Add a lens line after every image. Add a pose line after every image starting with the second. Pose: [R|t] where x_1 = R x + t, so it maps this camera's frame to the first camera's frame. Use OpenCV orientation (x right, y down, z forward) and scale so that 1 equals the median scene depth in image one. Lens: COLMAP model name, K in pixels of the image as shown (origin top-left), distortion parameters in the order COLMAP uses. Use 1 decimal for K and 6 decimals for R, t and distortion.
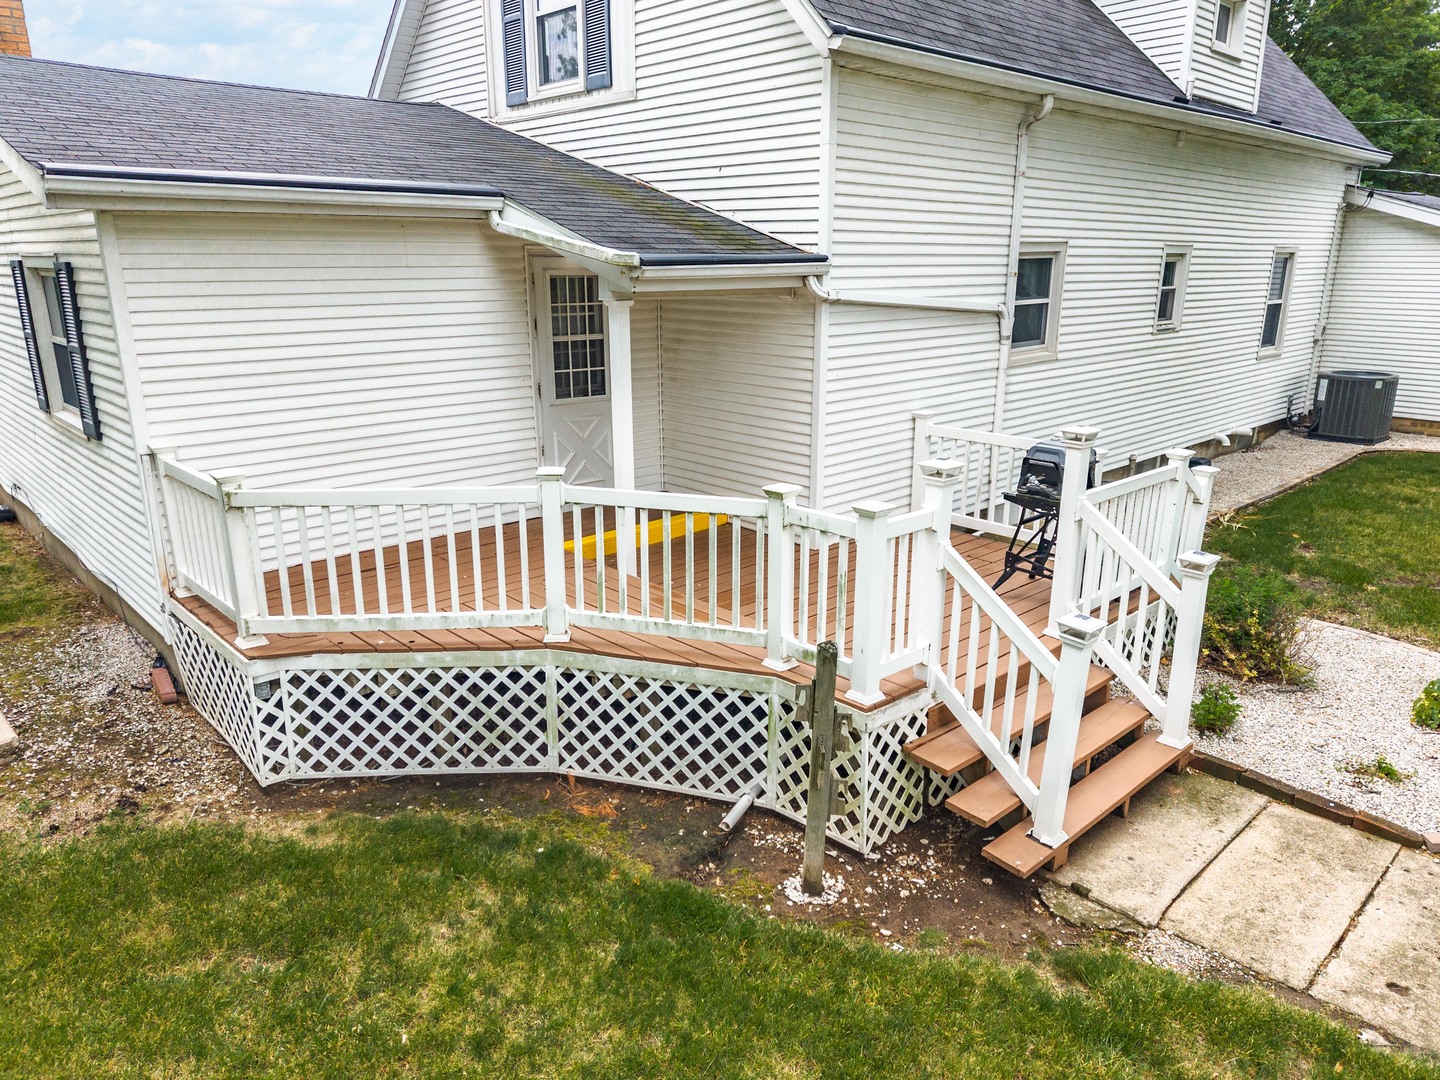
lens RADIAL K [[963.7, 0, 721.2], [0, 963.7, 544.1], [0, 0, 1]] dist [0.047813, -0.058100]
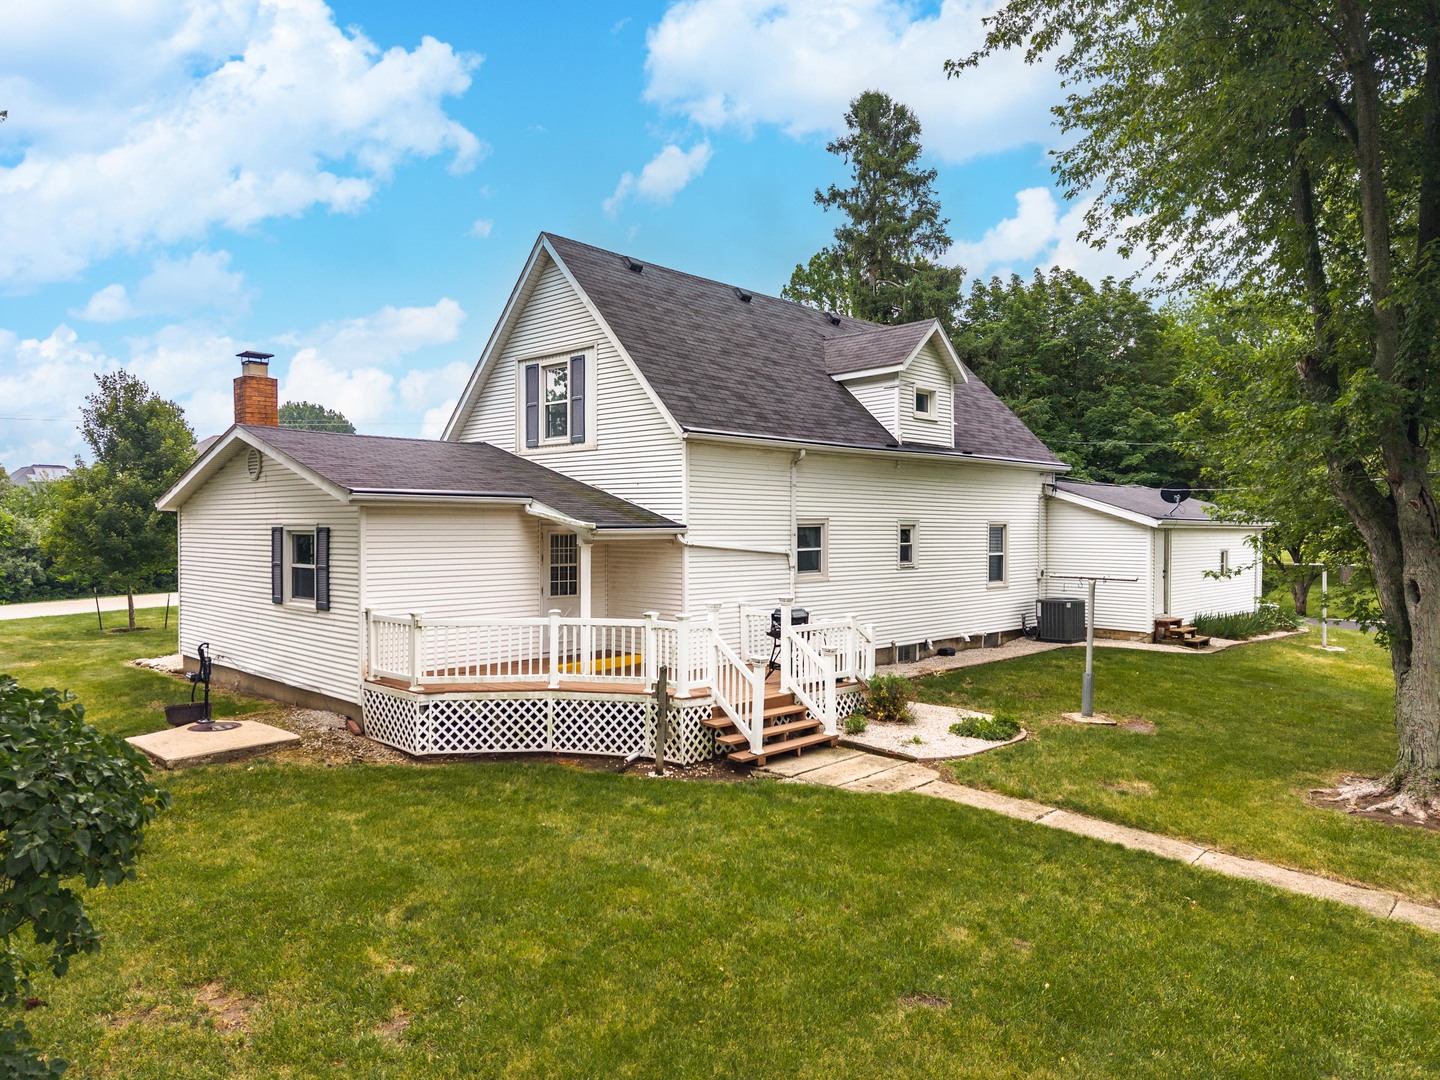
lens RADIAL K [[963.7, 0, 721.2], [0, 963.7, 544.1], [0, 0, 1]] dist [0.047813, -0.058100]
pose [[0.999188, 0.000149, 0.040285, 0.125444], [0.010687, 0.963182, -0.268639, 0.376177], [-0.038842, 0.268852, 0.962398, -1.236738]]
